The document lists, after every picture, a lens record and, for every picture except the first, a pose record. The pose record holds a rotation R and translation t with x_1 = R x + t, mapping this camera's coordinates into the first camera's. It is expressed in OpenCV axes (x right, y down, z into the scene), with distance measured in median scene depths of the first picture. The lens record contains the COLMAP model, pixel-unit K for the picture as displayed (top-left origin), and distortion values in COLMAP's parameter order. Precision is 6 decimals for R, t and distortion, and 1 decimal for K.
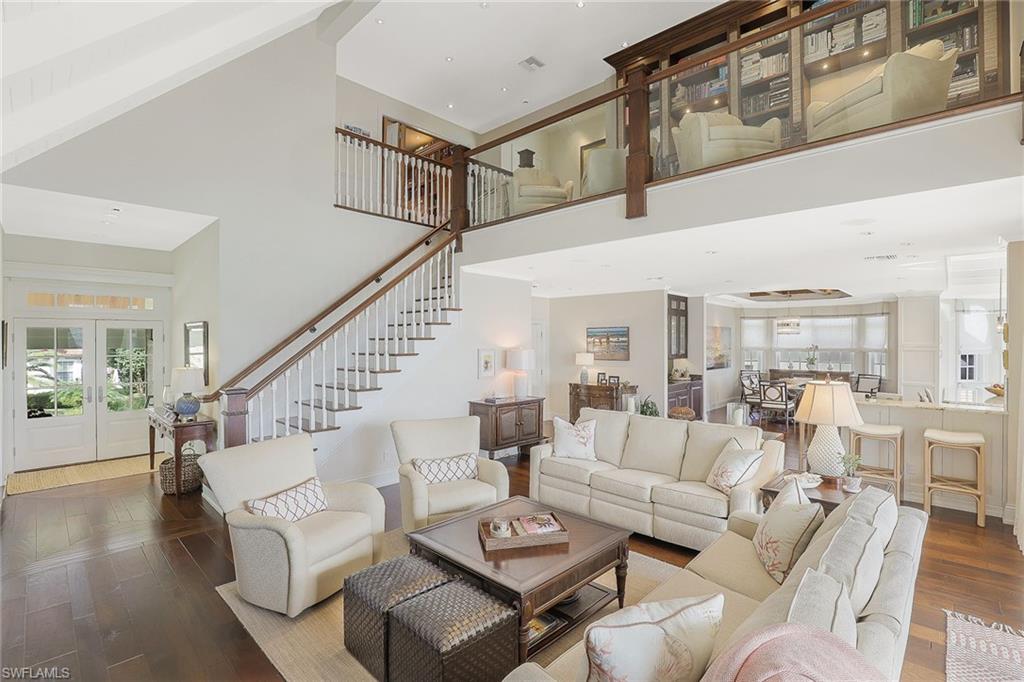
lens RADIAL K [[464.0, 0, 511.6], [0, 464.0, 341.8], [0, 0, 1]] dist [-0.028081, 0.002963]
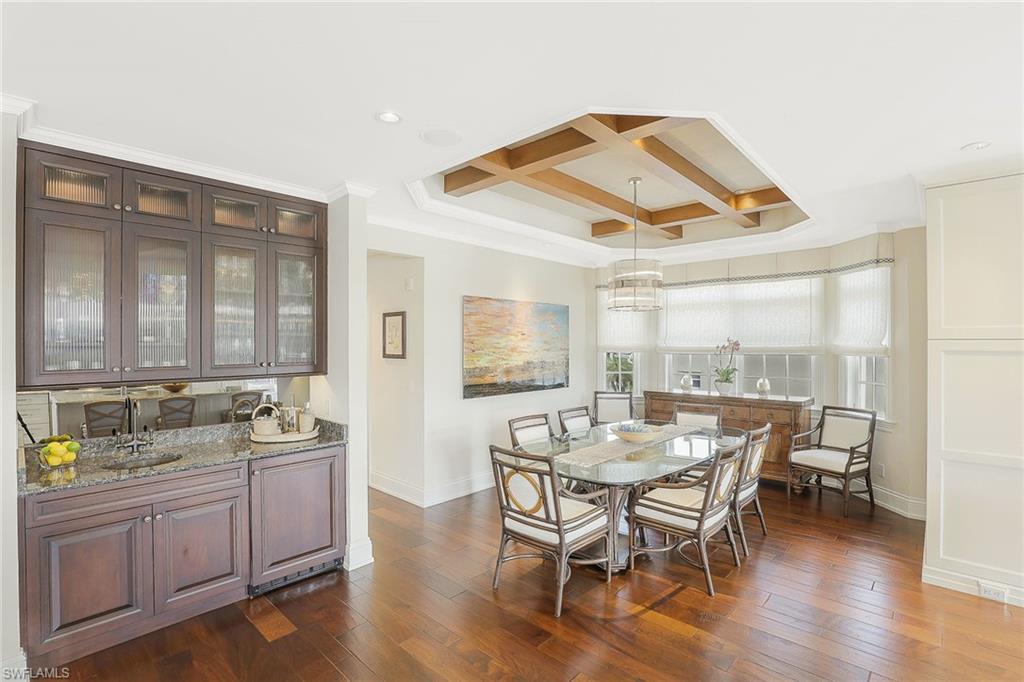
lens RADIAL K [[464.0, 0, 512.7], [0, 464.0, 343.7], [0, 0, 1]] dist [-0.028081, 0.002963]
pose [[0.999957, -0.002882, 0.008798, 0.460359], [0.002873, 0.999995, 0.001068, 0.009911], [-0.008801, -0.001043, 0.999961, 0.566737]]
